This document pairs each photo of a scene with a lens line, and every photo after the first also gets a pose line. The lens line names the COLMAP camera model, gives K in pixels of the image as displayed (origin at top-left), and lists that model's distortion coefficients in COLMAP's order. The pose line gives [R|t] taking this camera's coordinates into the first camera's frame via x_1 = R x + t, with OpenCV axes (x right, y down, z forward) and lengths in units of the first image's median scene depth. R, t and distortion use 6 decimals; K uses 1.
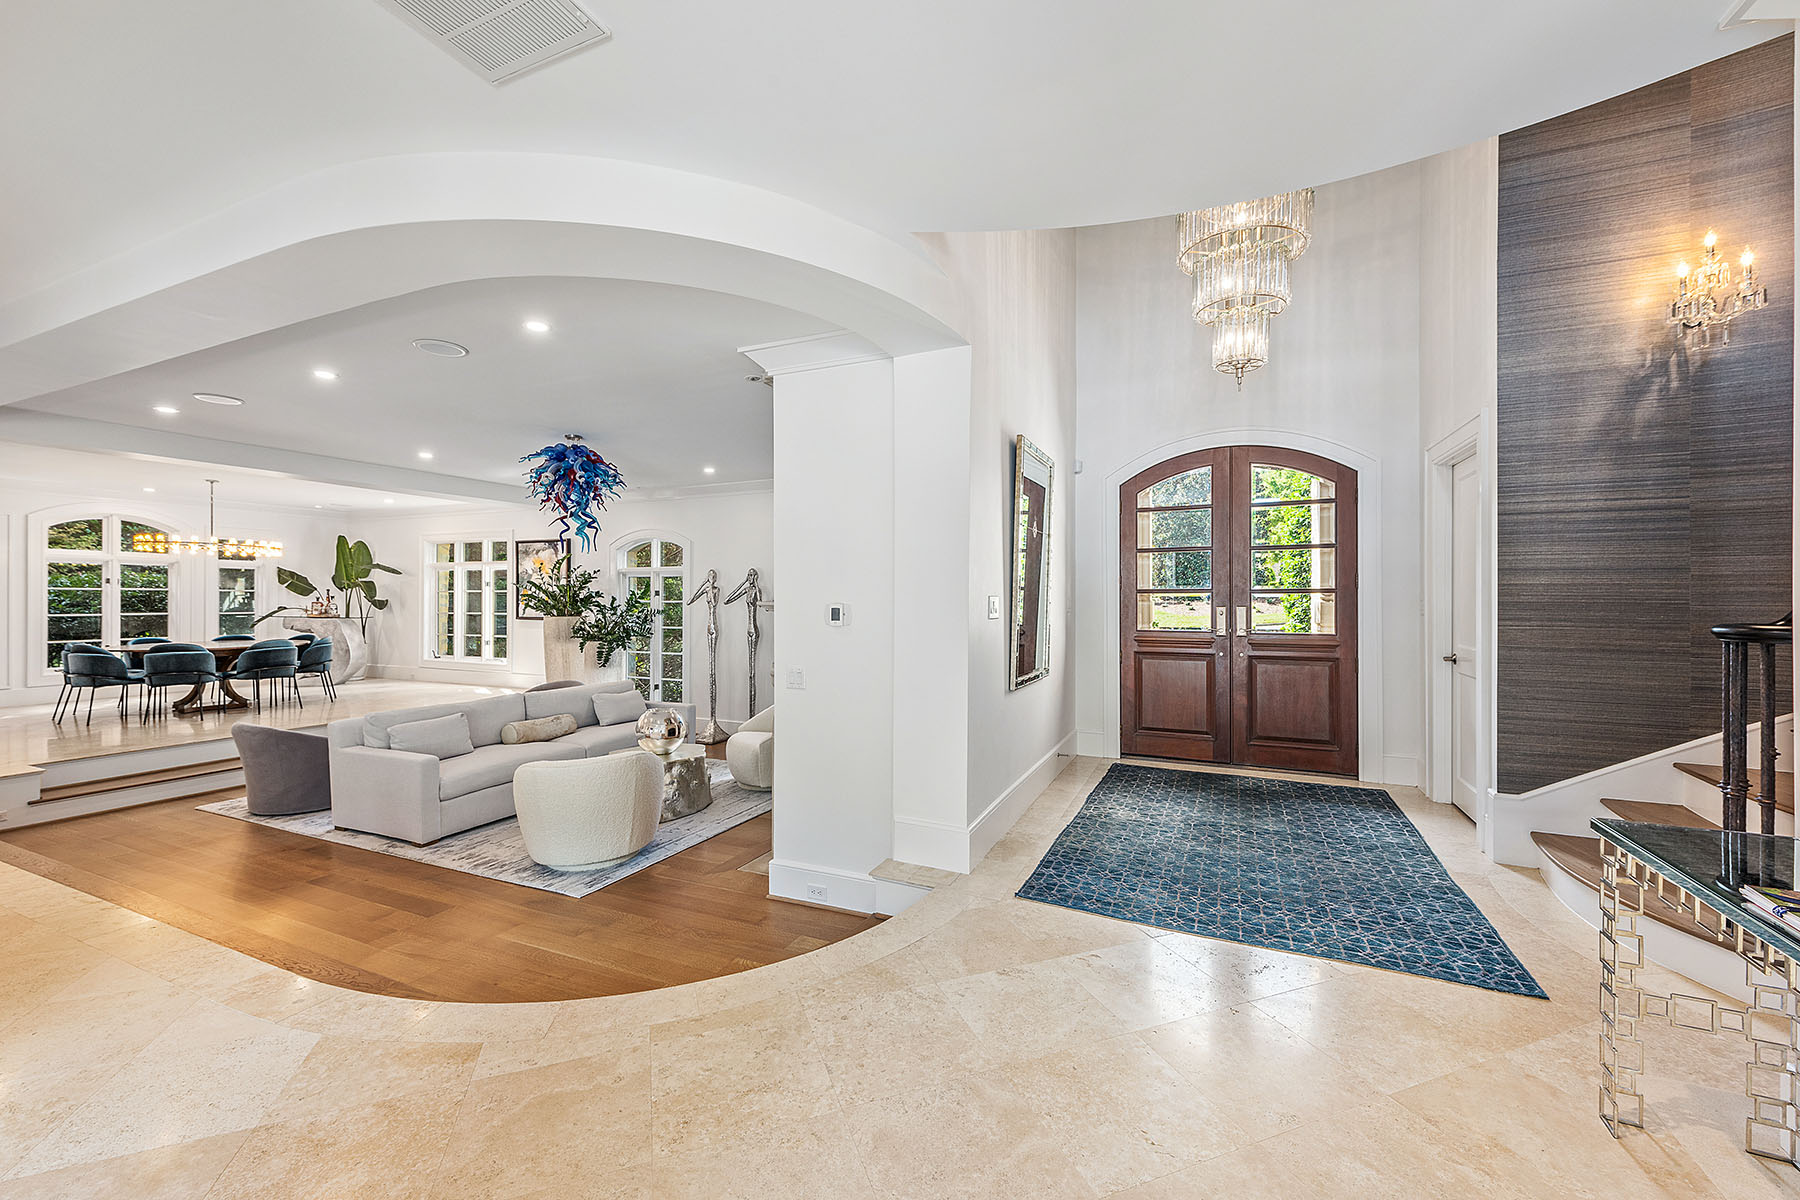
lens RADIAL K [[704.8, 0, 898.3], [0, 704.8, 600.8], [0, 0, 1]] dist [0.010959, -0.002109]
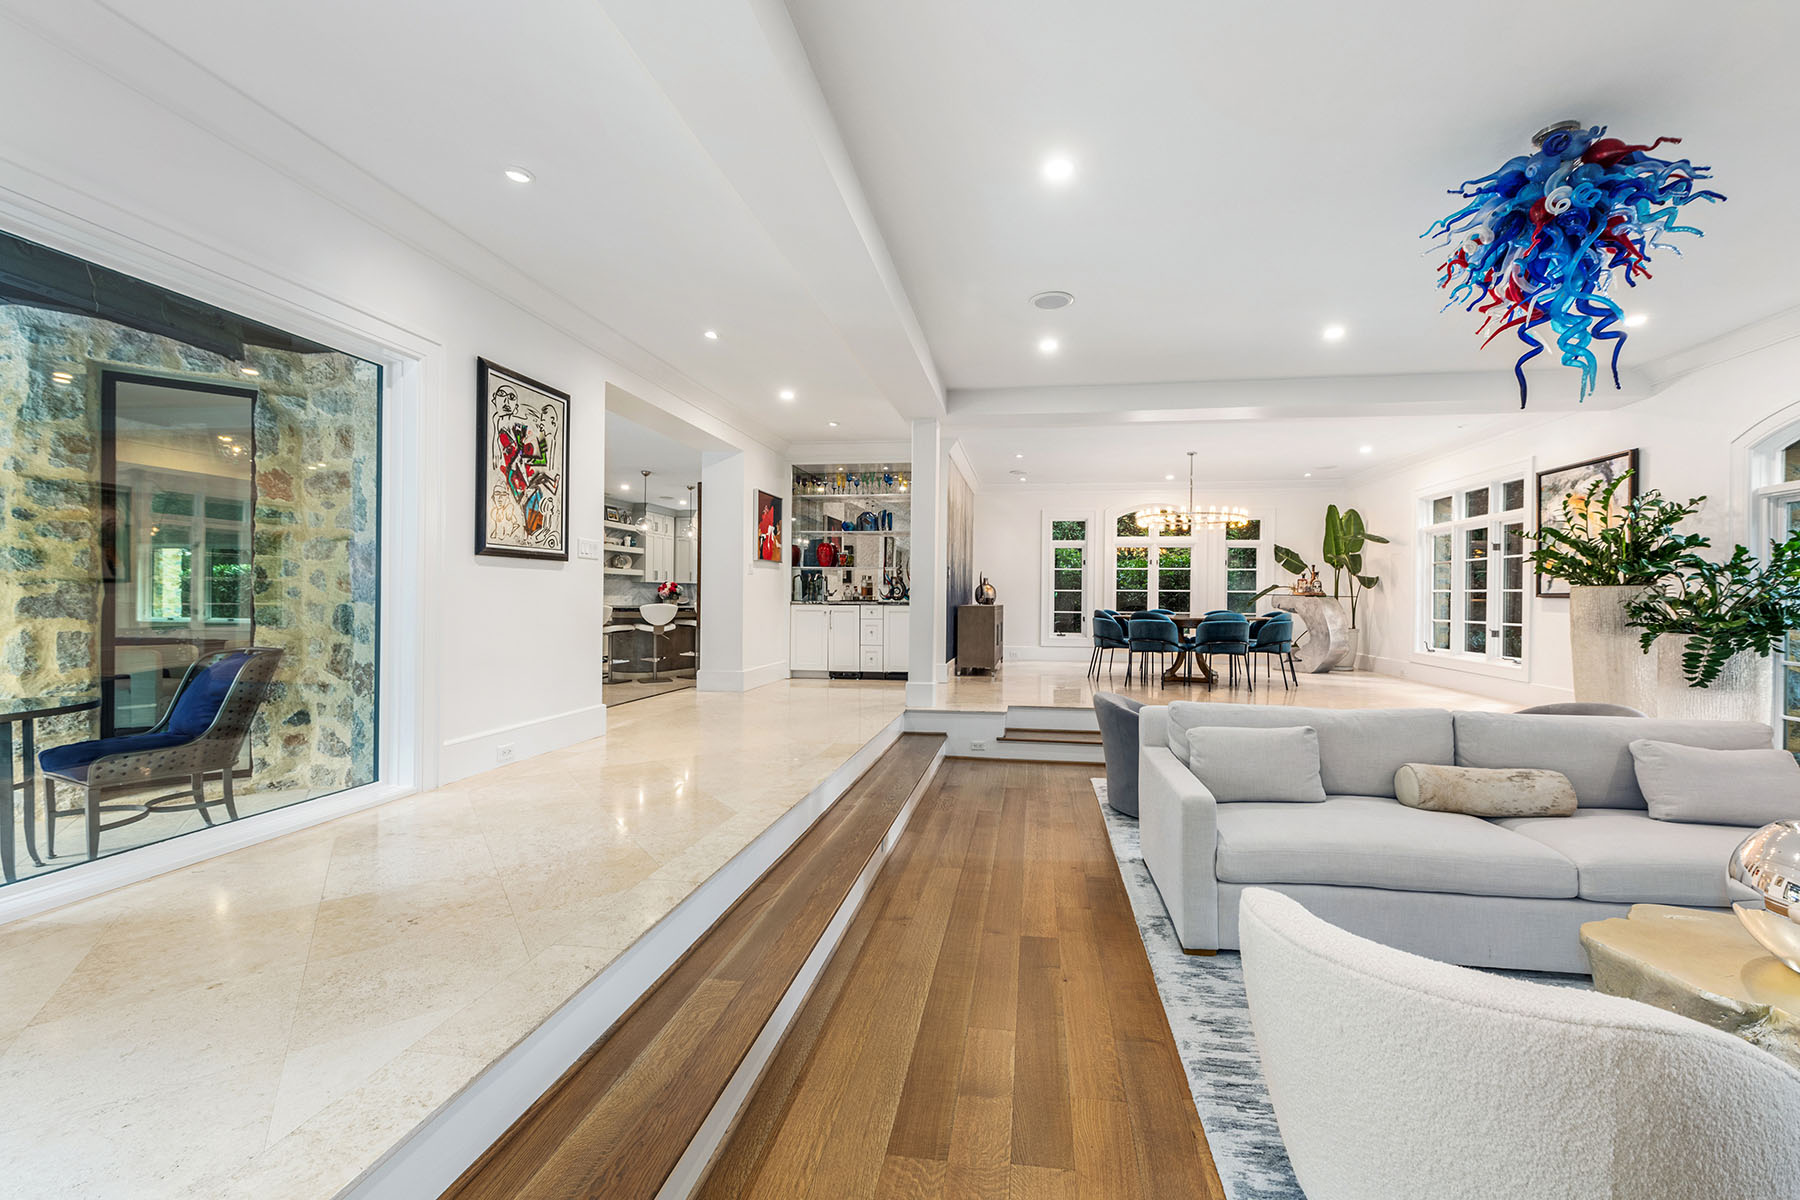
lens RADIAL K [[704.8, 0, 960.7], [0, 704.8, 600.3], [0, 0, 1]] dist [0.010959, -0.002109]
pose [[0.305213, 0.004131, -0.952275, -0.104131], [-0.011363, 0.999935, 0.000696, 0.037746], [0.952216, 0.010609, 0.305240, 0.350617]]
